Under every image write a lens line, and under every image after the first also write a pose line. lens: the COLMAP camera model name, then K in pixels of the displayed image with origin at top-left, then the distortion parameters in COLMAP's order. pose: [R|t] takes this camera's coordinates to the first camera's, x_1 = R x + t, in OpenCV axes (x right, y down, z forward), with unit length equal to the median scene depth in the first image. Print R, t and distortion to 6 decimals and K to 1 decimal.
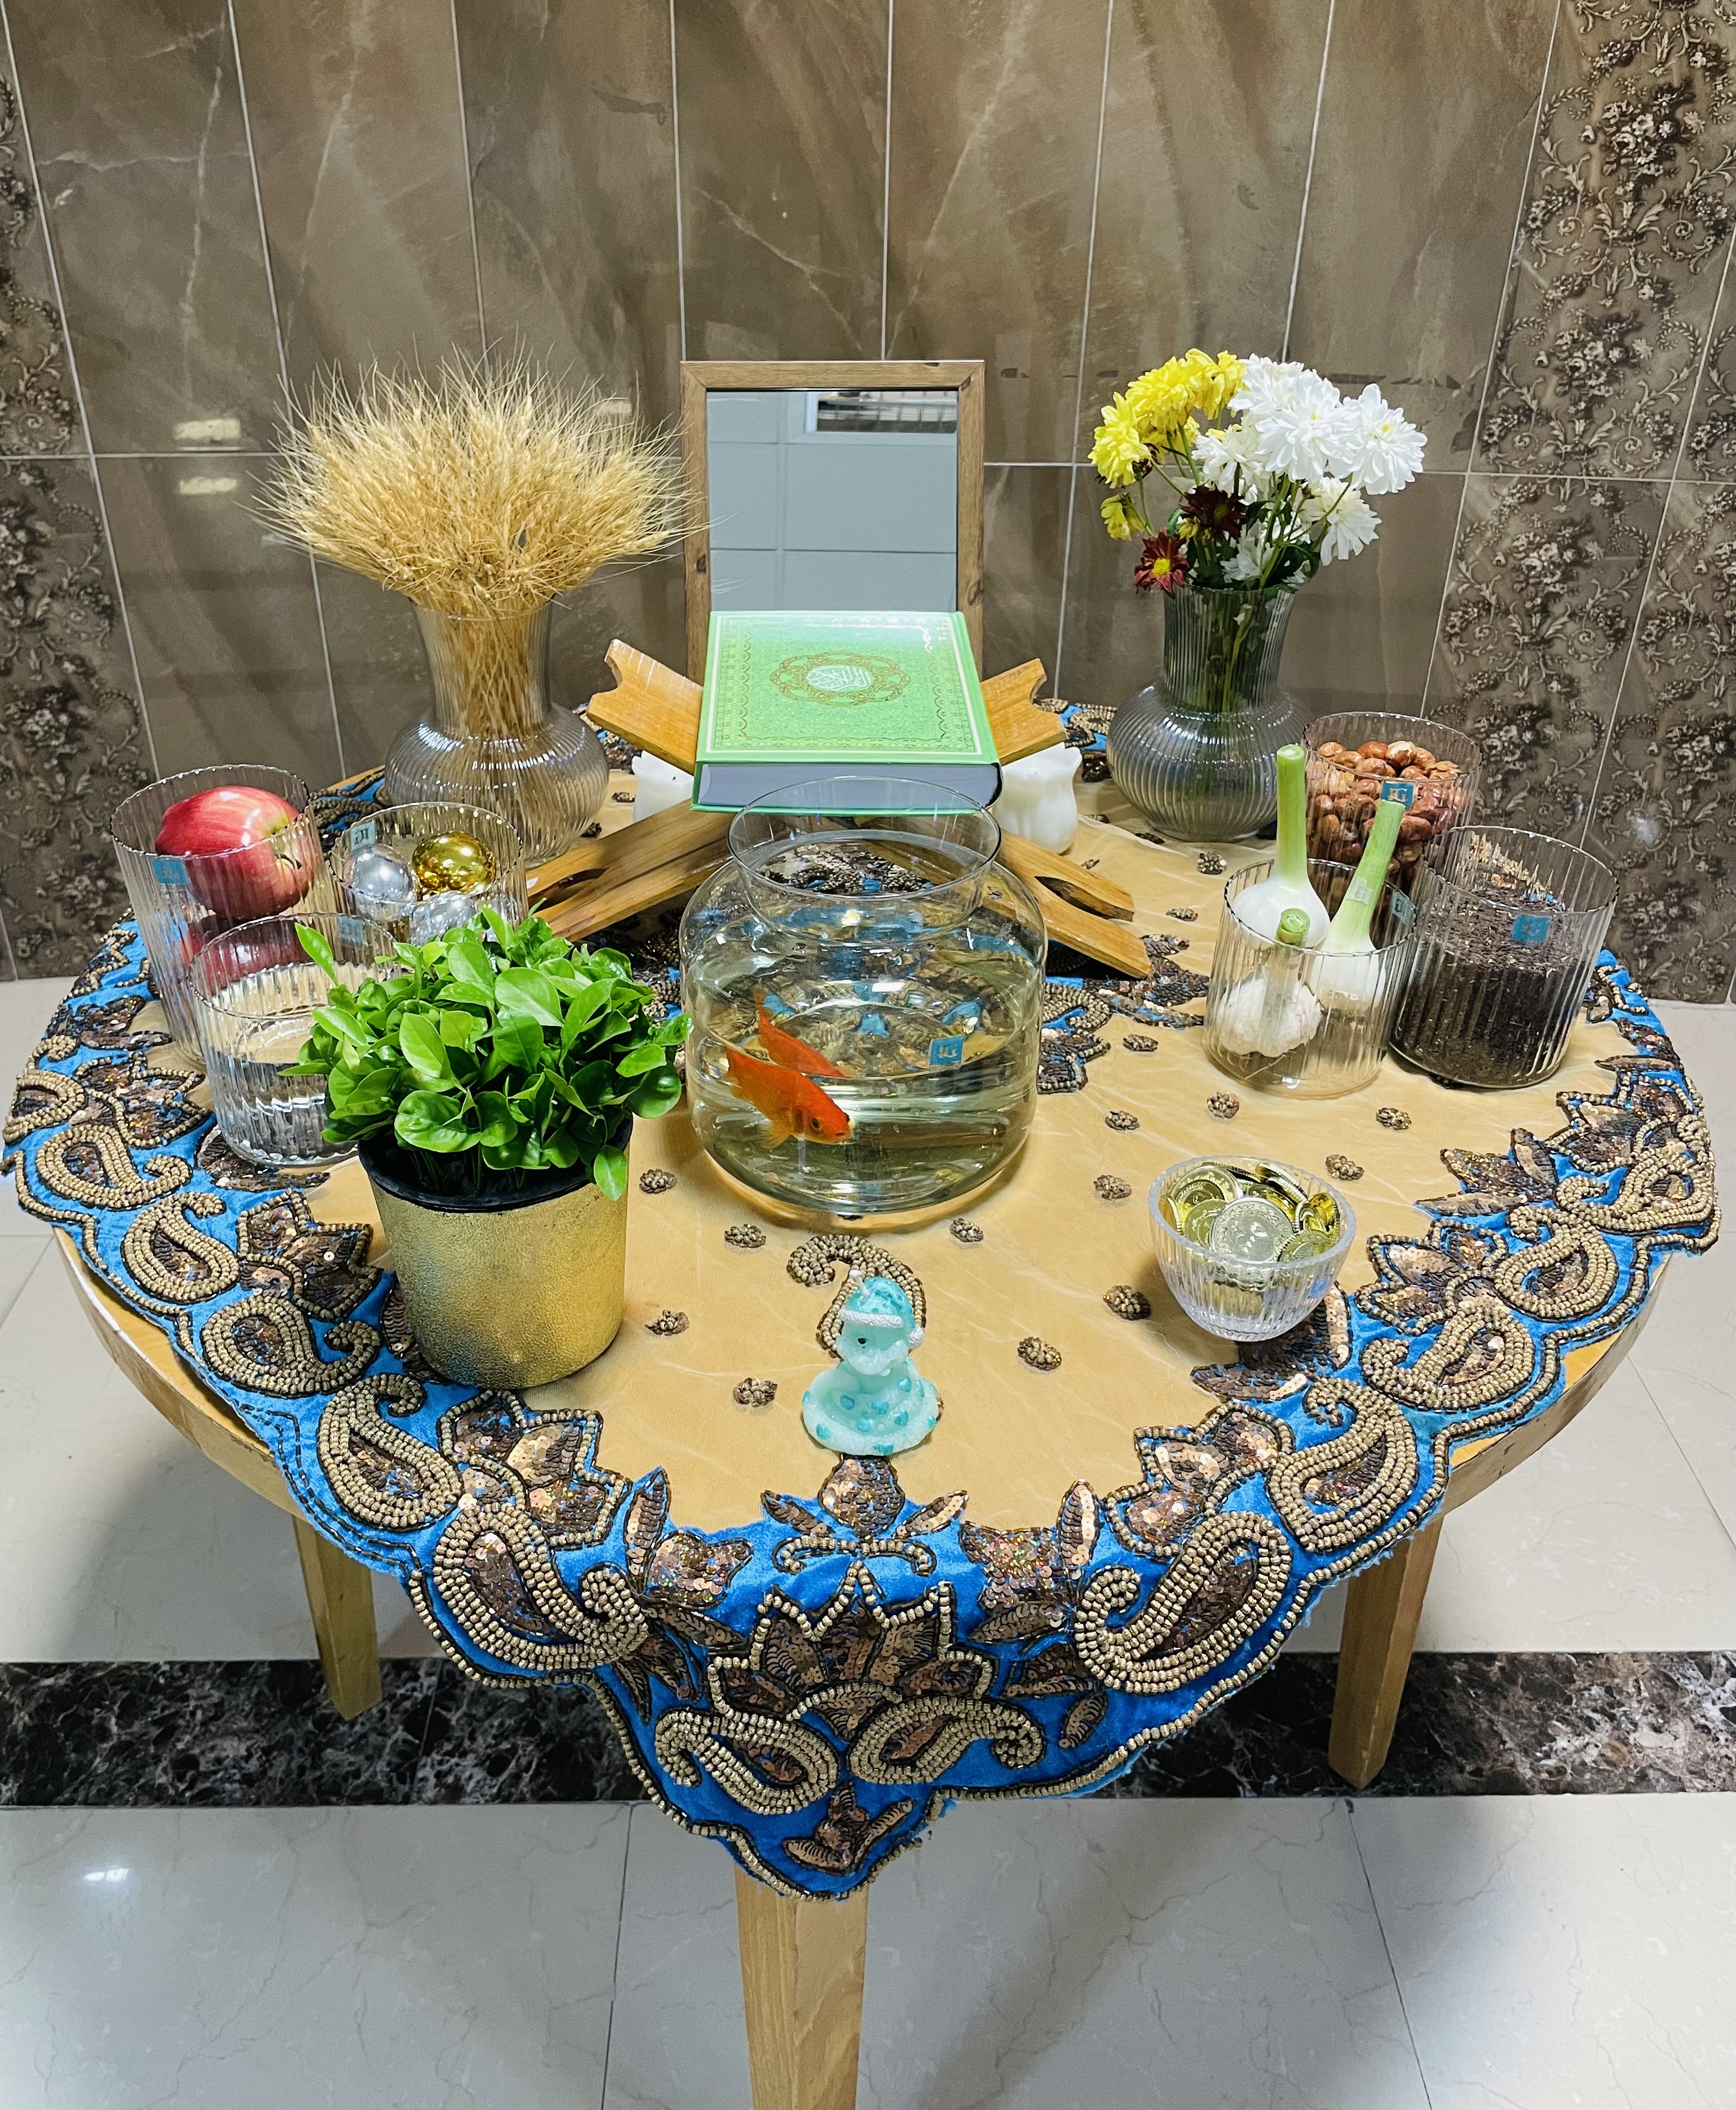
lens RADIAL K [[1736.6, 0, 871.5], [0, 1736.6, 1078.4], [0, 0, 1]] dist [0.079699, -0.116302]
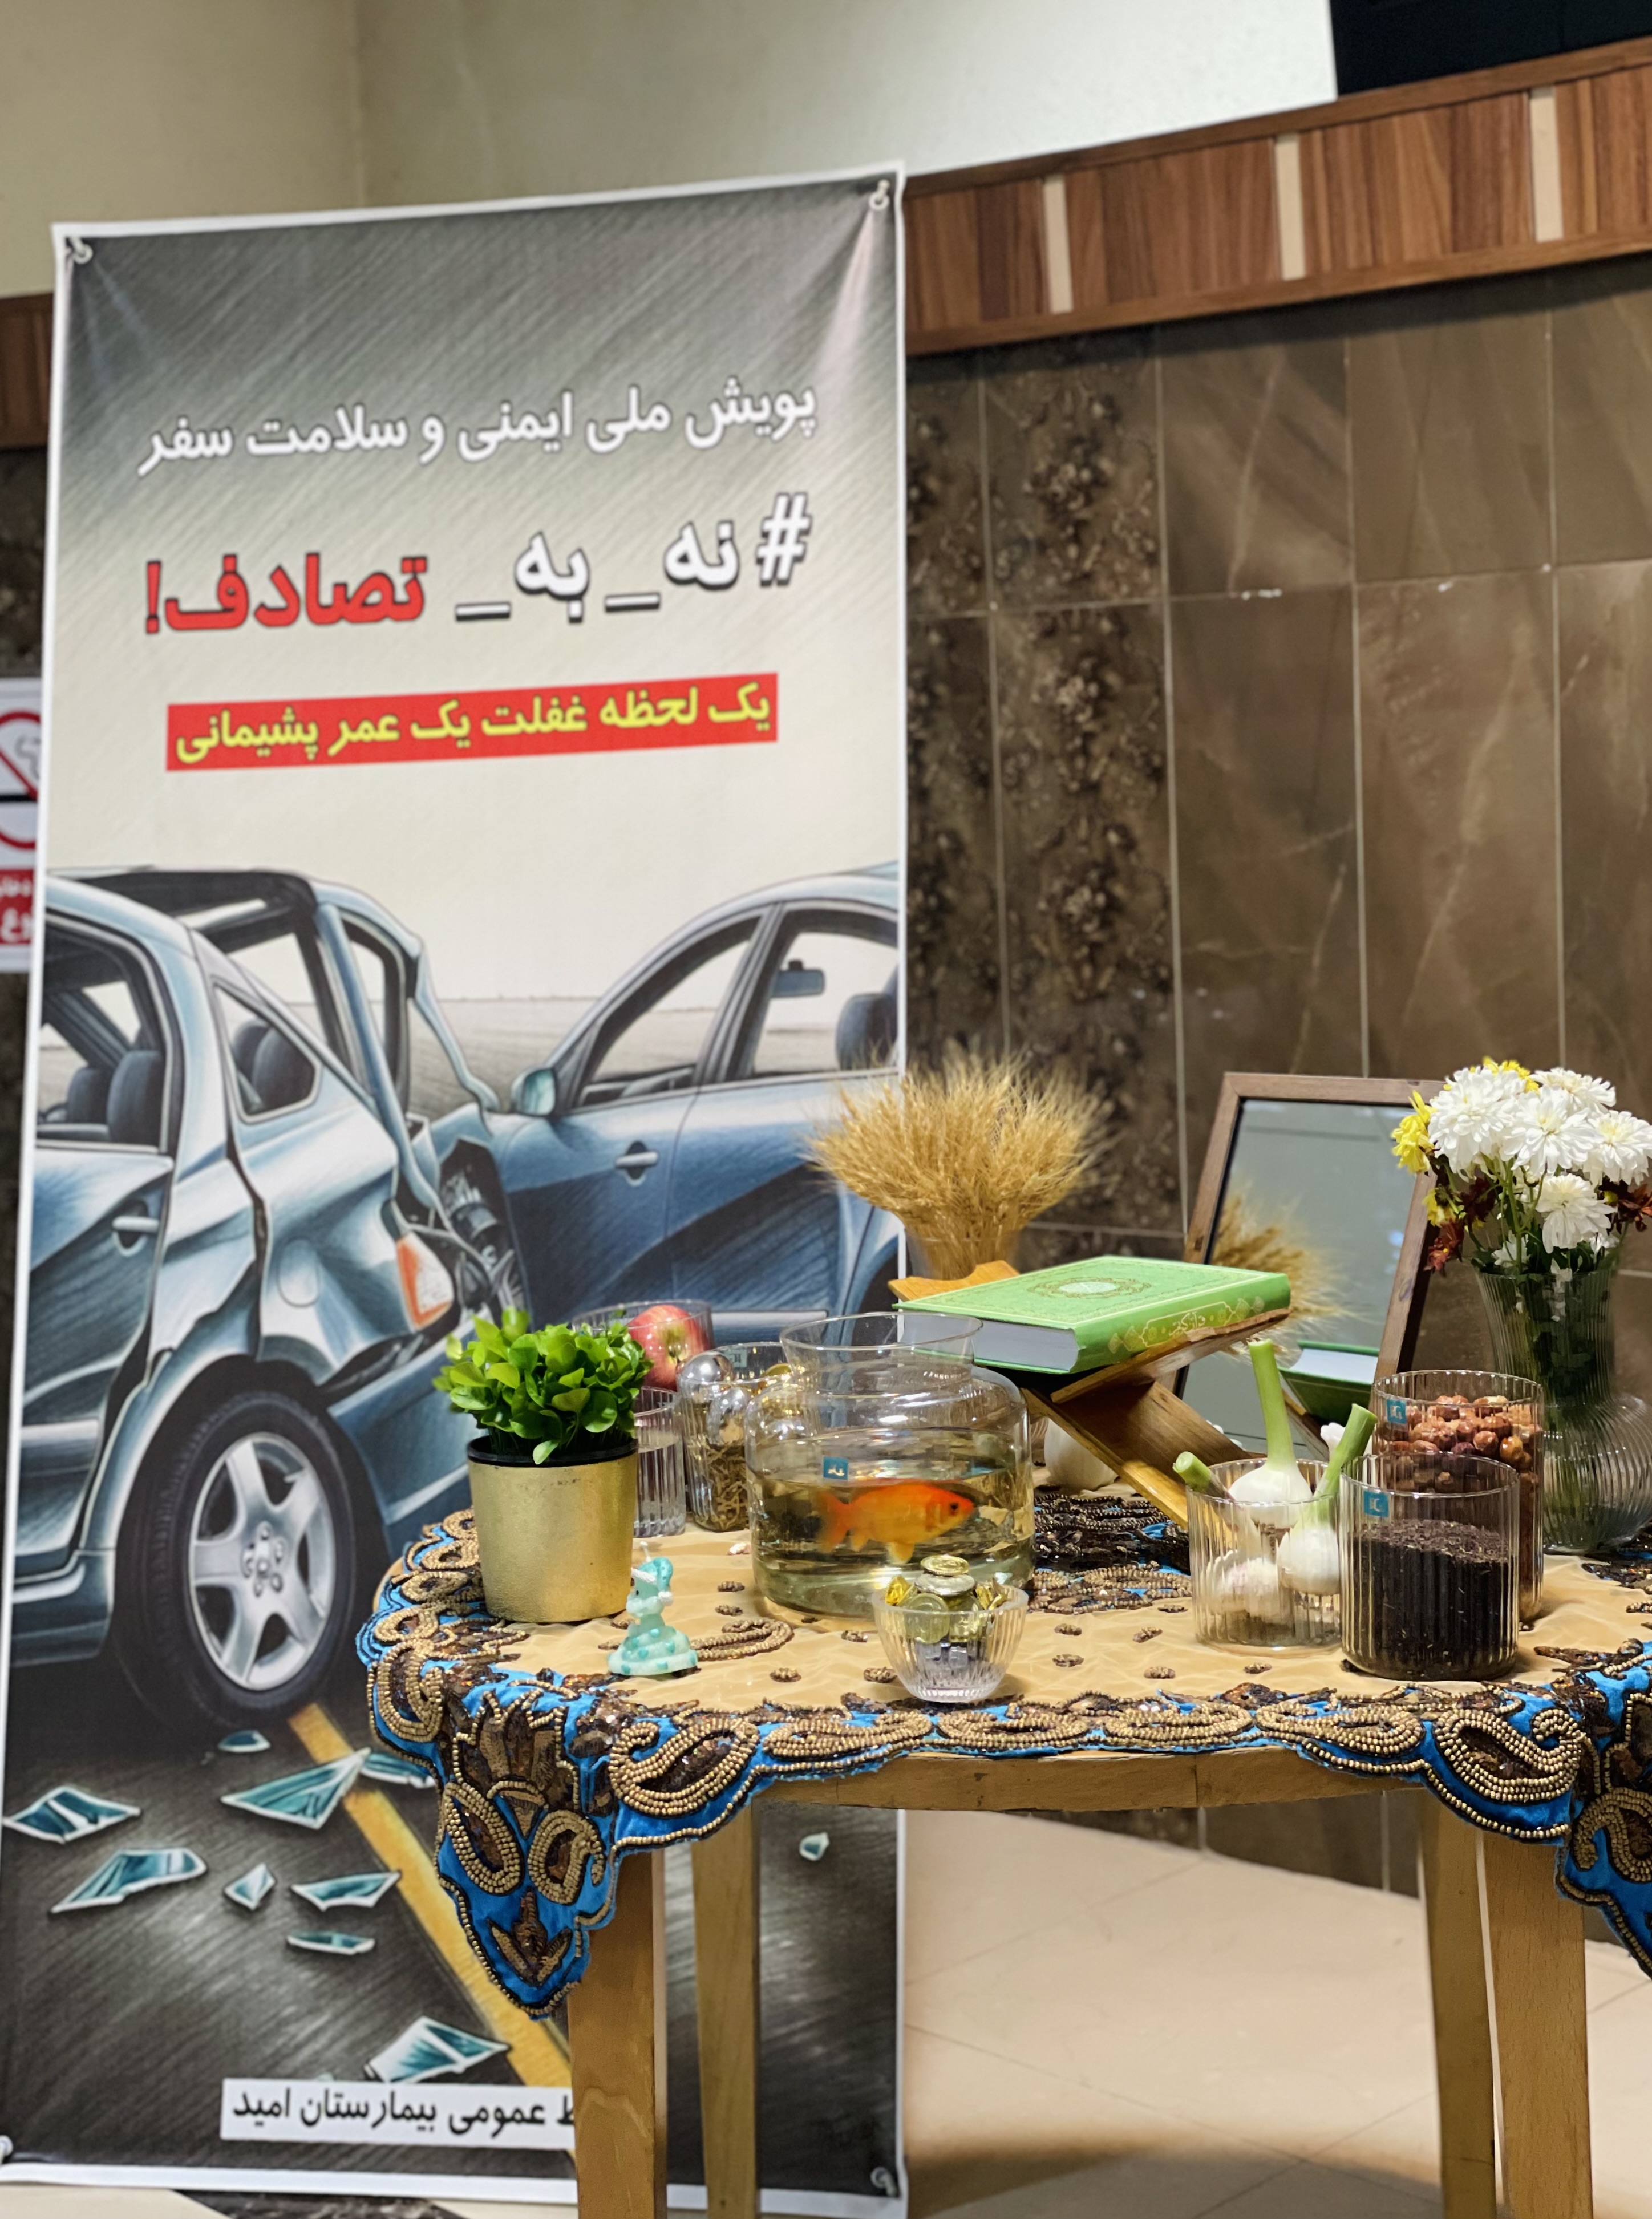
lens RADIAL K [[3393.7, 0, 826.0], [0, 3393.7, 1109.5], [0, 0, 1]] dist [-0.014846, -0.038721]
pose [[0.693656, 0.034469, -0.719481, 2.152601], [-0.350428, 0.888829, -0.295268, 0.579037], [0.629319, 0.456941, 0.628620, -0.884596]]
